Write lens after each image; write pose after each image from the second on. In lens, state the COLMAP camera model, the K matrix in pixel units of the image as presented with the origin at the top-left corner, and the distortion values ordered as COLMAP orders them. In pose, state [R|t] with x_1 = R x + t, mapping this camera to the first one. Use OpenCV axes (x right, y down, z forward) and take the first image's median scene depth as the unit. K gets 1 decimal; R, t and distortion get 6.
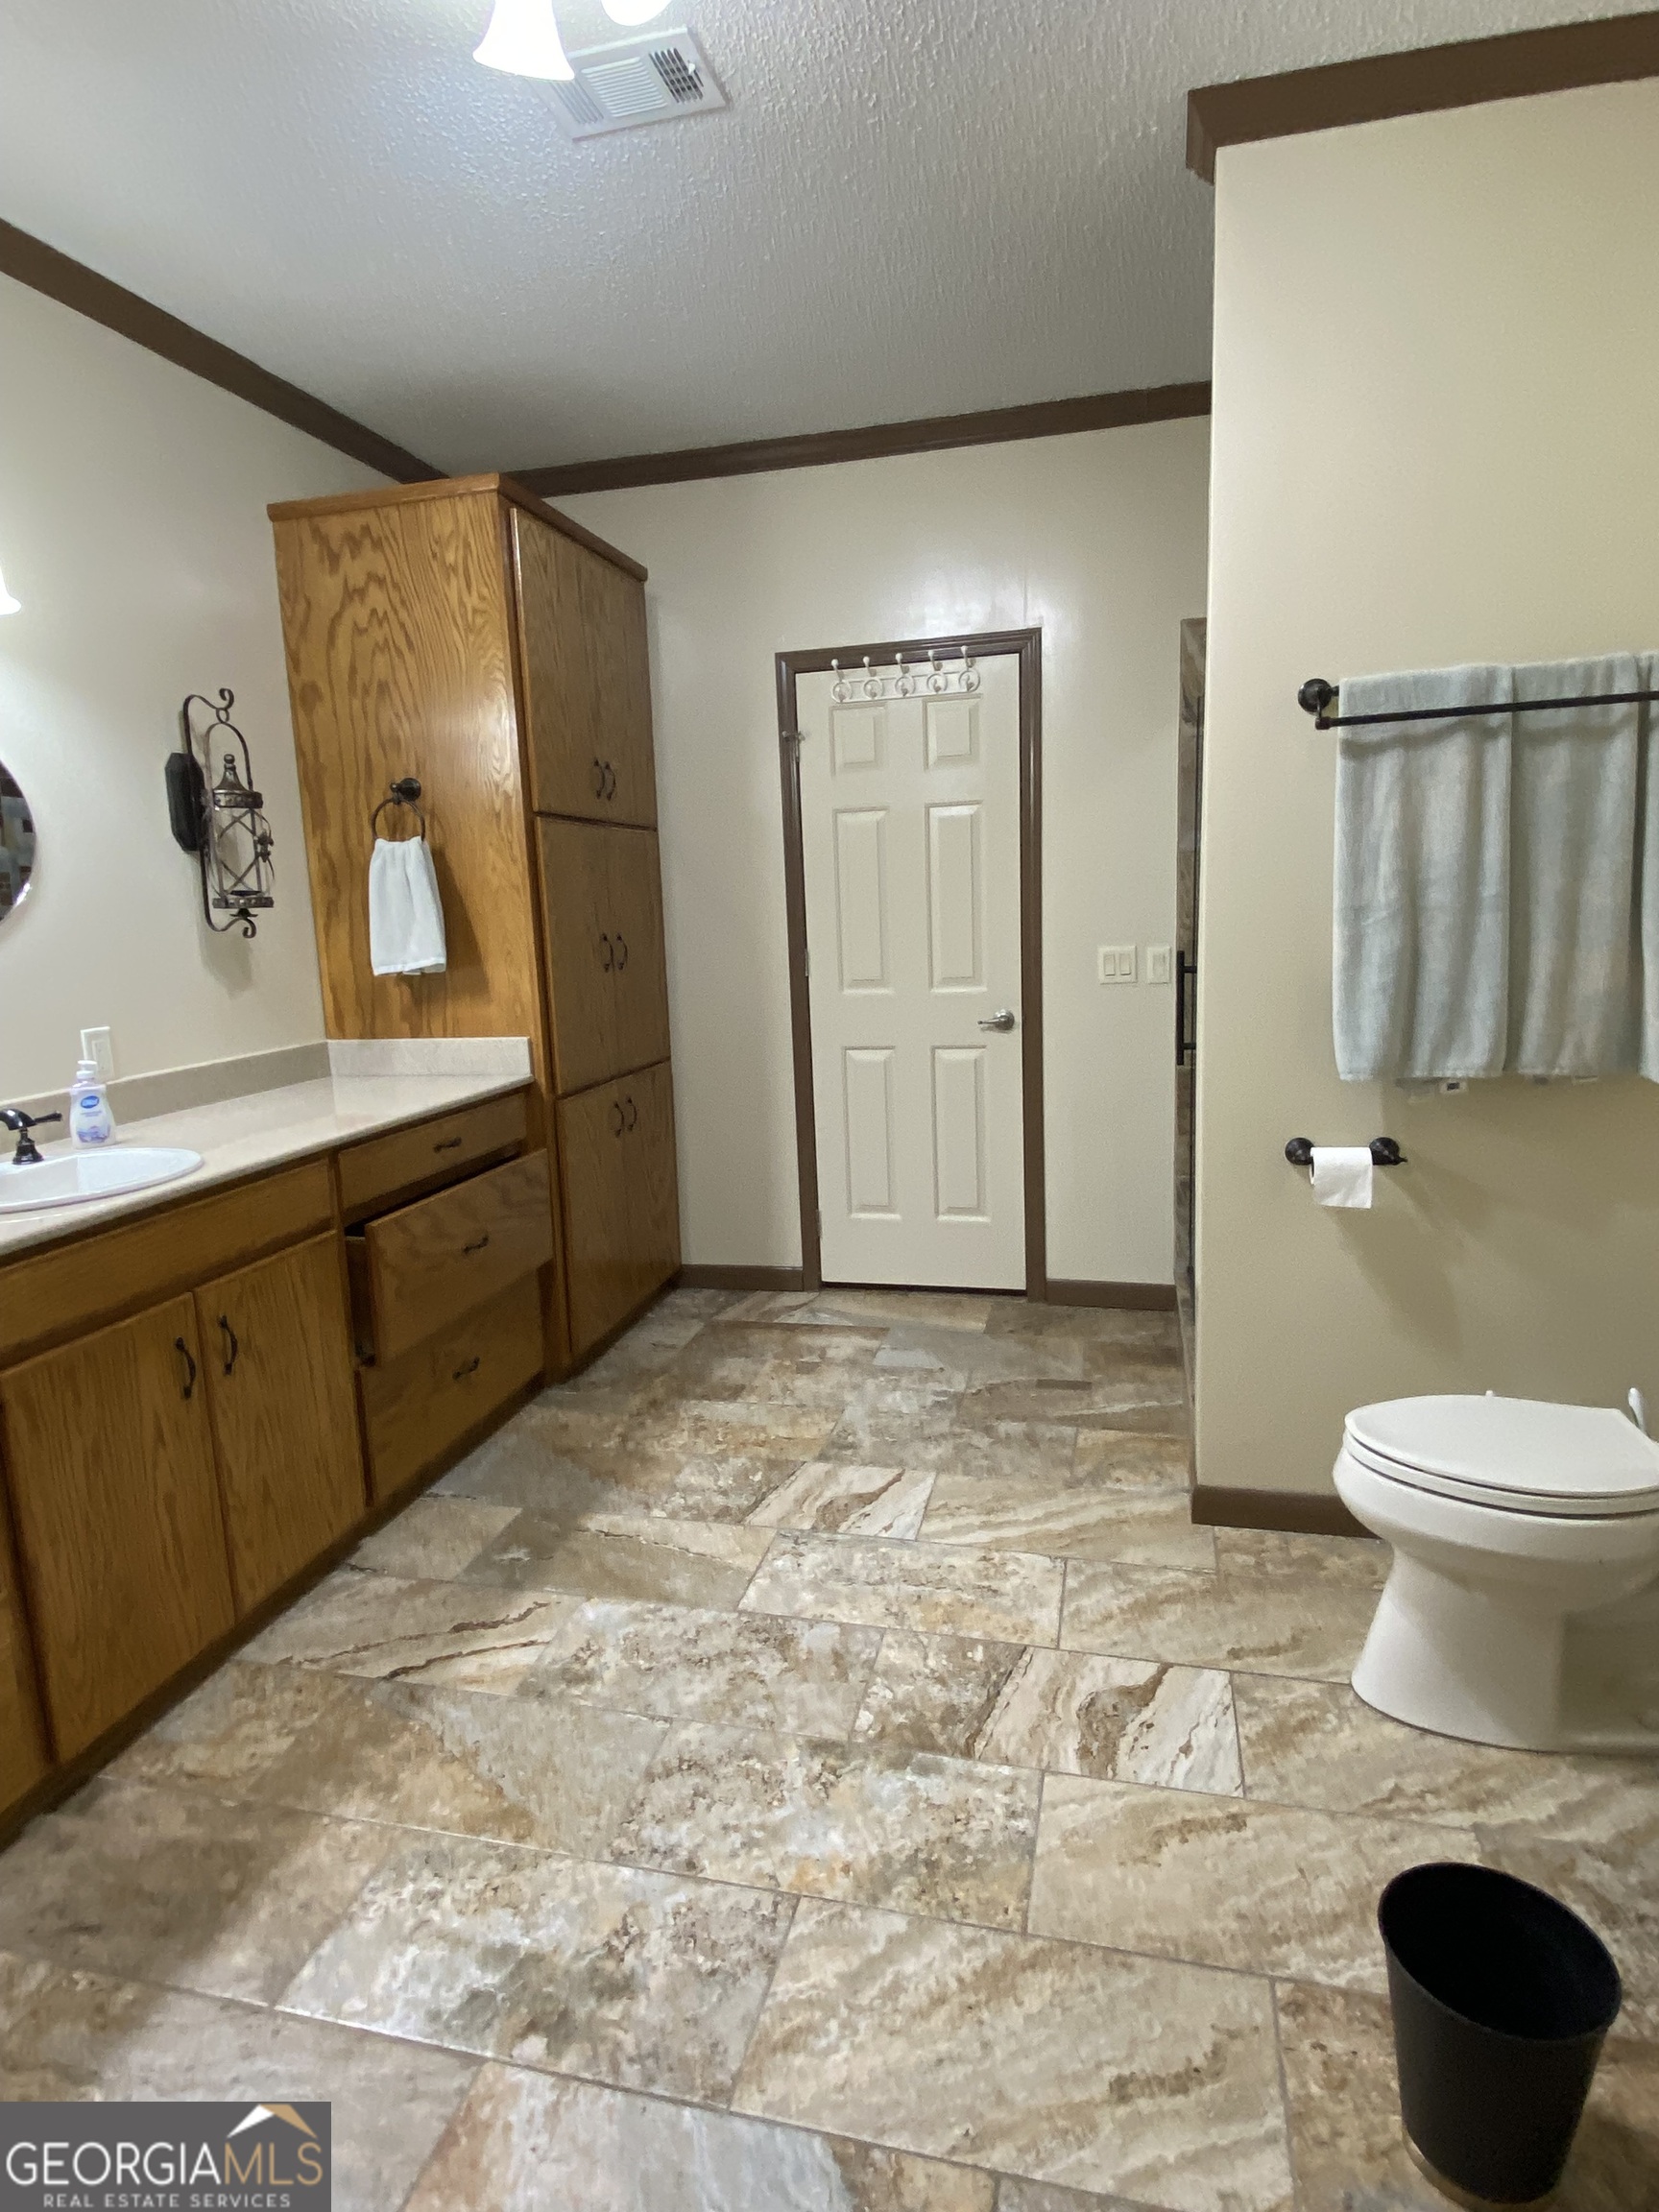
lens RADIAL K [[1208.5, 0, 829.5], [0, 1208.5, 1106.0], [0, 0, 1]] dist [0.000424, -0.001596]
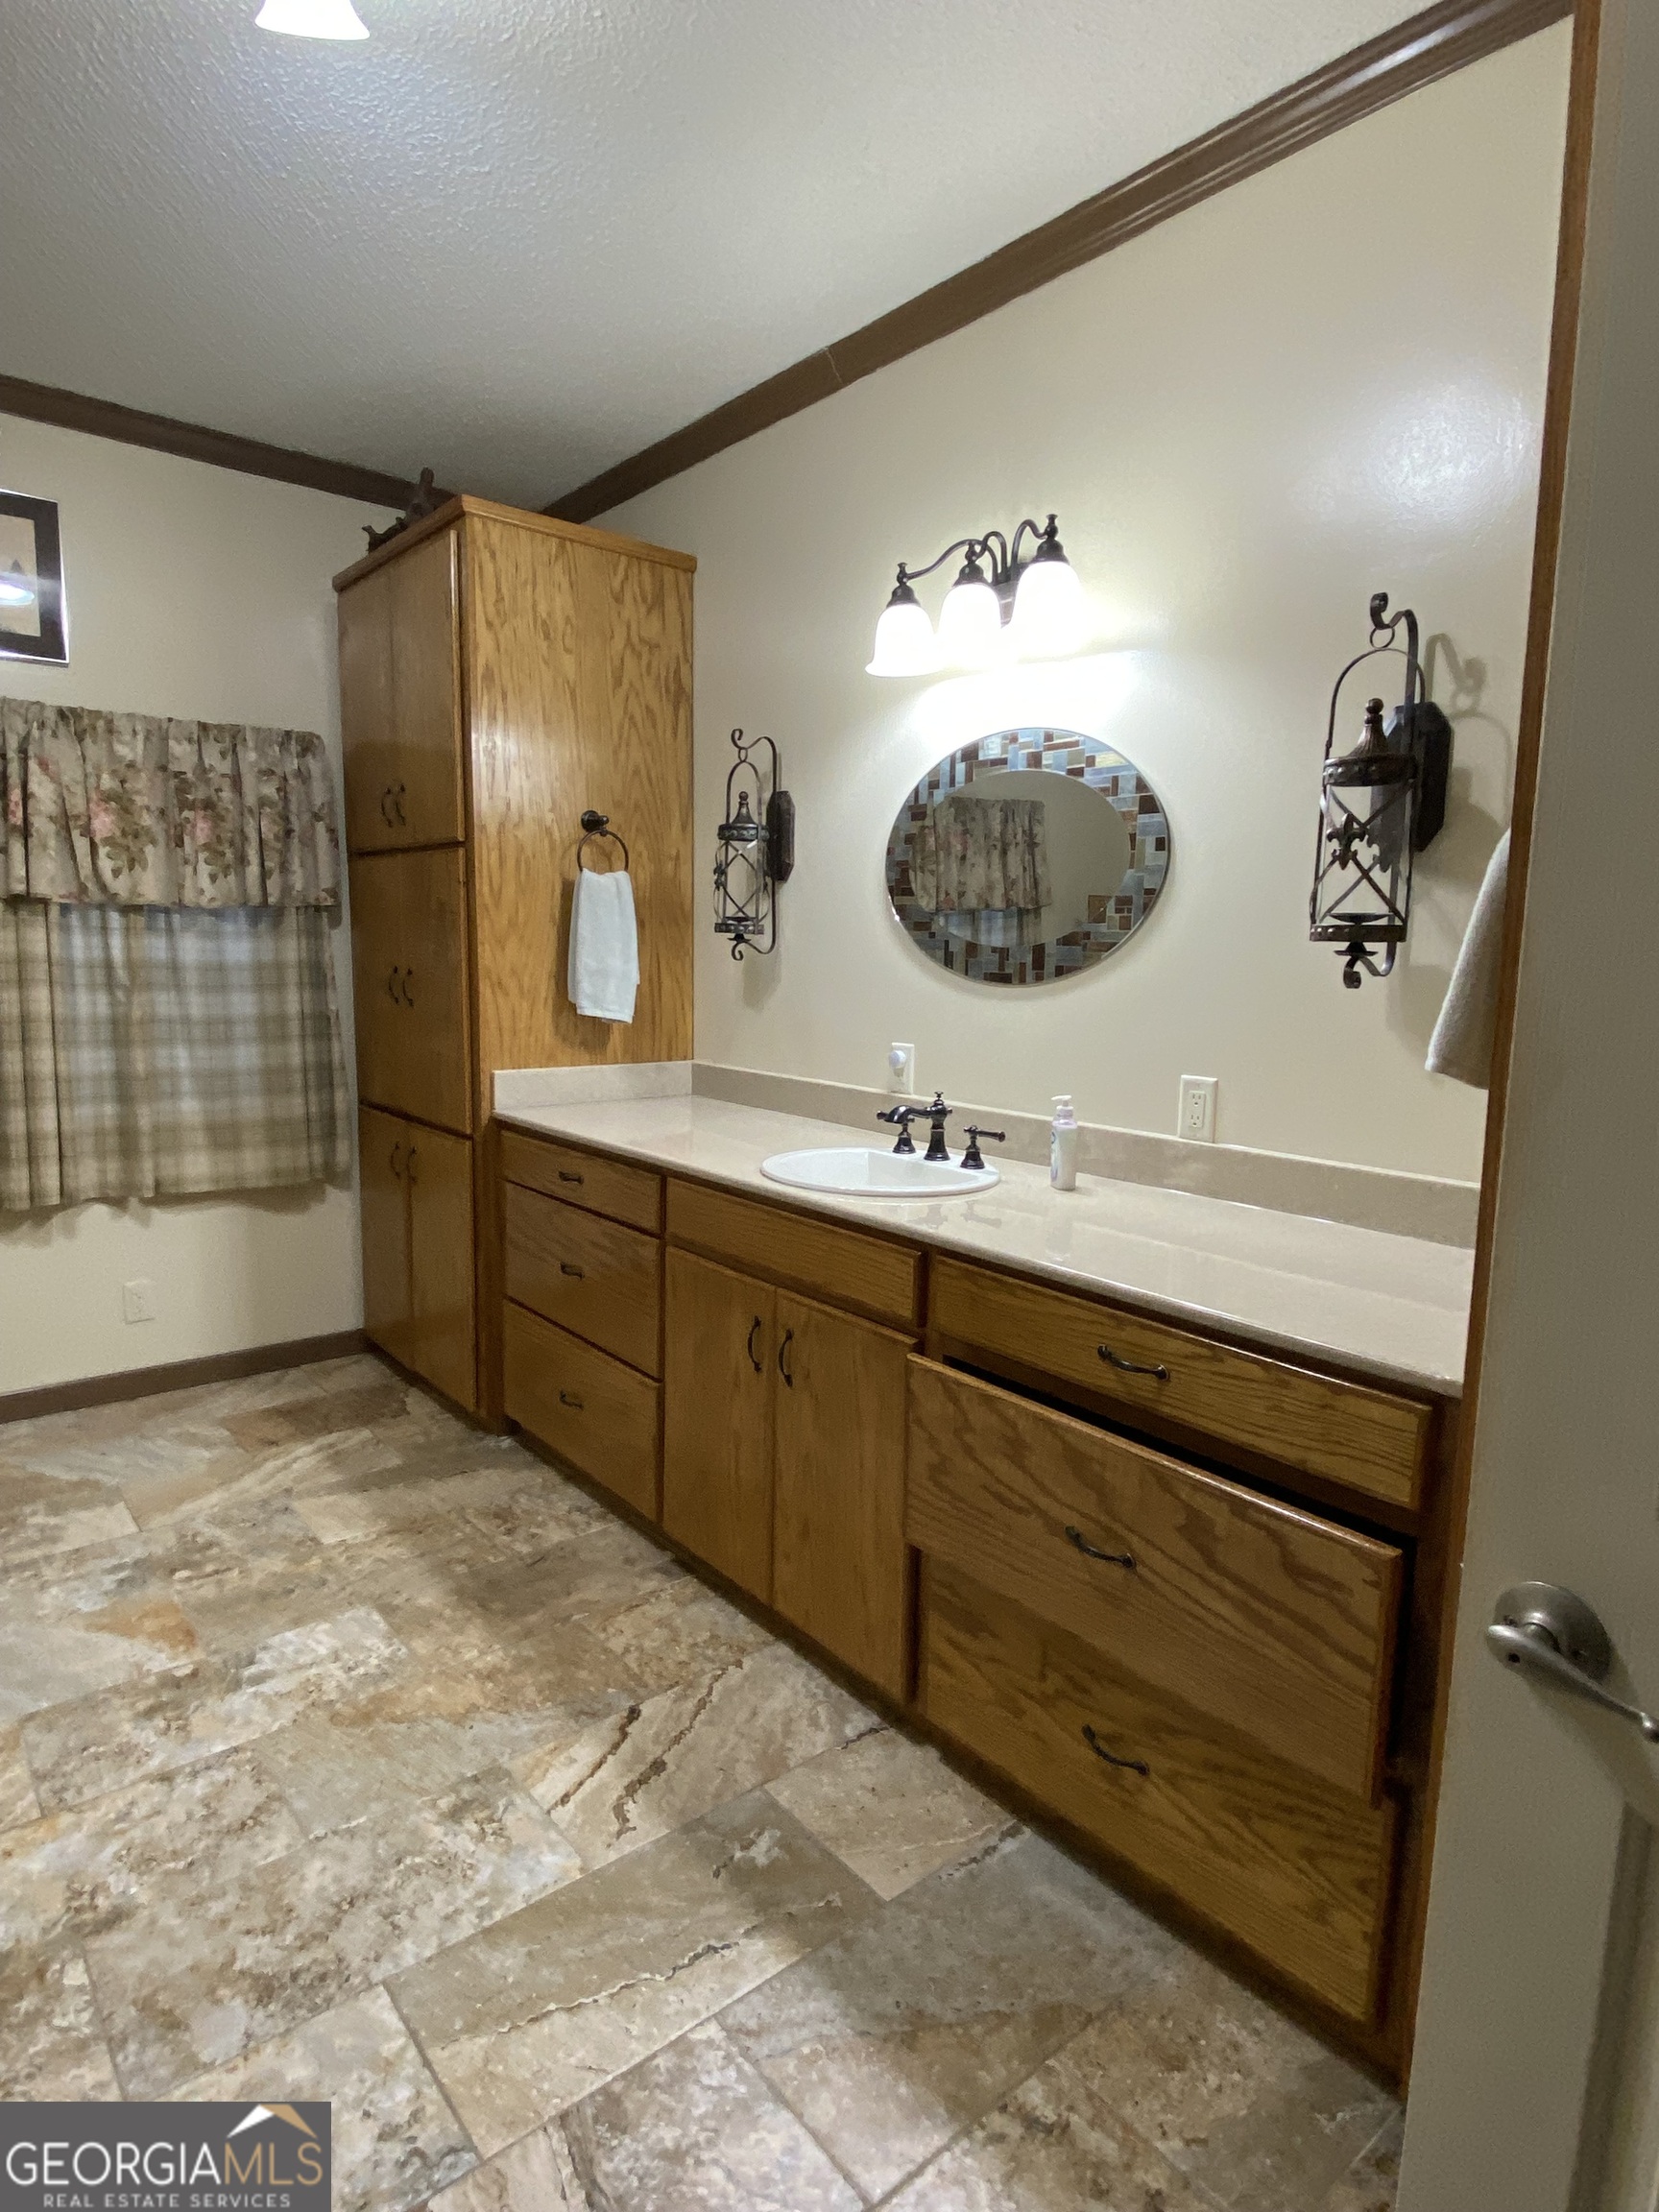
lens RADIAL K [[1213.1, 0, 831.1], [0, 1213.1, 1049.7], [0, 0, 1]] dist [-0.001058, -0.008270]
pose [[-0.587764, 0.106542, -0.801986, 0.284028], [-0.134369, 0.964668, 0.226631, -0.299598], [0.797796, 0.240967, -0.552681, 1.570013]]
